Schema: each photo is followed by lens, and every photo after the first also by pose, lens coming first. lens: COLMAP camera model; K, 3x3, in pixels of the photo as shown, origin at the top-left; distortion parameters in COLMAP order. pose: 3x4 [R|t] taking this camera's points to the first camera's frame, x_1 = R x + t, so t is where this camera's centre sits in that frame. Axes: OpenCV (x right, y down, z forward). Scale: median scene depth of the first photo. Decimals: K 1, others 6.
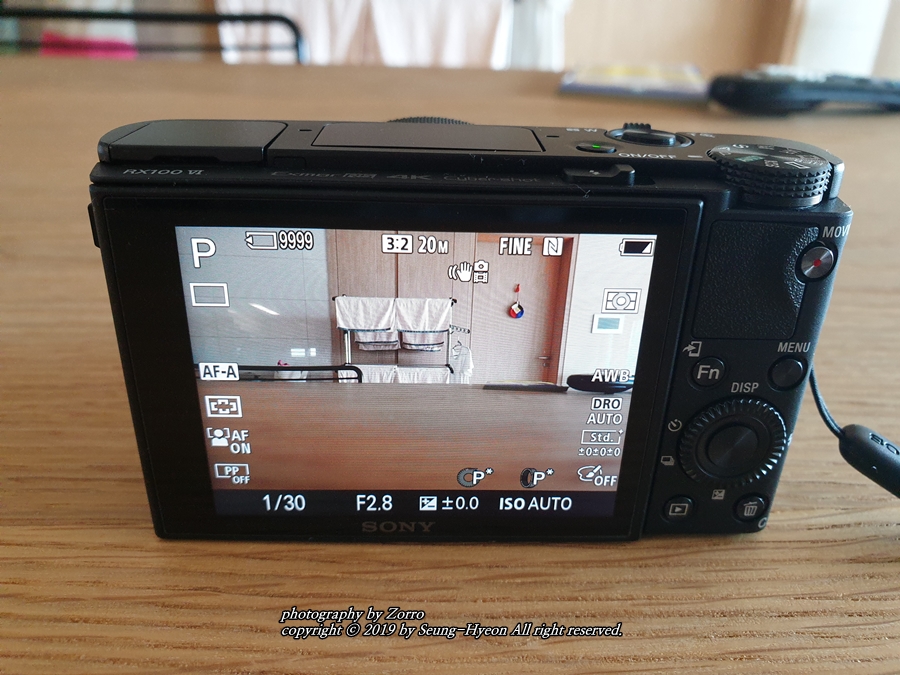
lens RADIAL K [[699.2, 0, 450.0], [0, 699.2, 337.5], [0, 0, 1]] dist [0.010510, -0.223864]
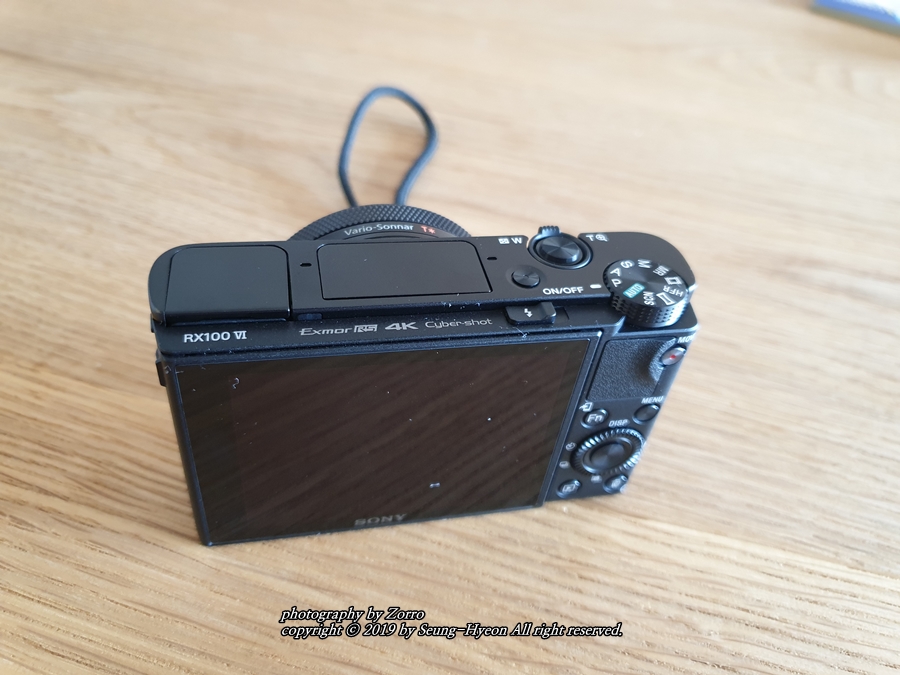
lens RADIAL K [[699.2, 0, 450.0], [0, 699.2, 337.5], [0, 0, 1]] dist [0.010510, -0.223864]
pose [[0.981484, -0.054088, 0.183748, -0.205949], [0.002418, 0.962726, 0.270469, -0.549547], [-0.191528, -0.265016, 0.945031, -0.312111]]
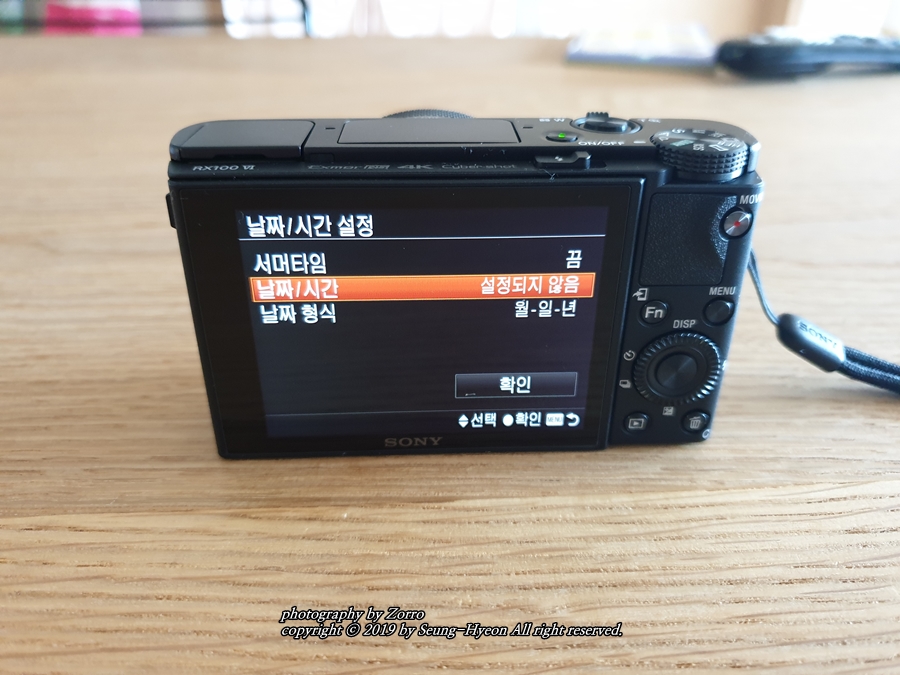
lens RADIAL K [[699.2, 0, 450.0], [0, 699.2, 337.5], [0, 0, 1]] dist [0.010510, -0.223864]
pose [[0.999606, -0.028075, -0.000398, -0.002364], [0.028046, 0.997693, 0.061829, 0.006751], [-0.001339, -0.061816, 0.998087, -0.292084]]
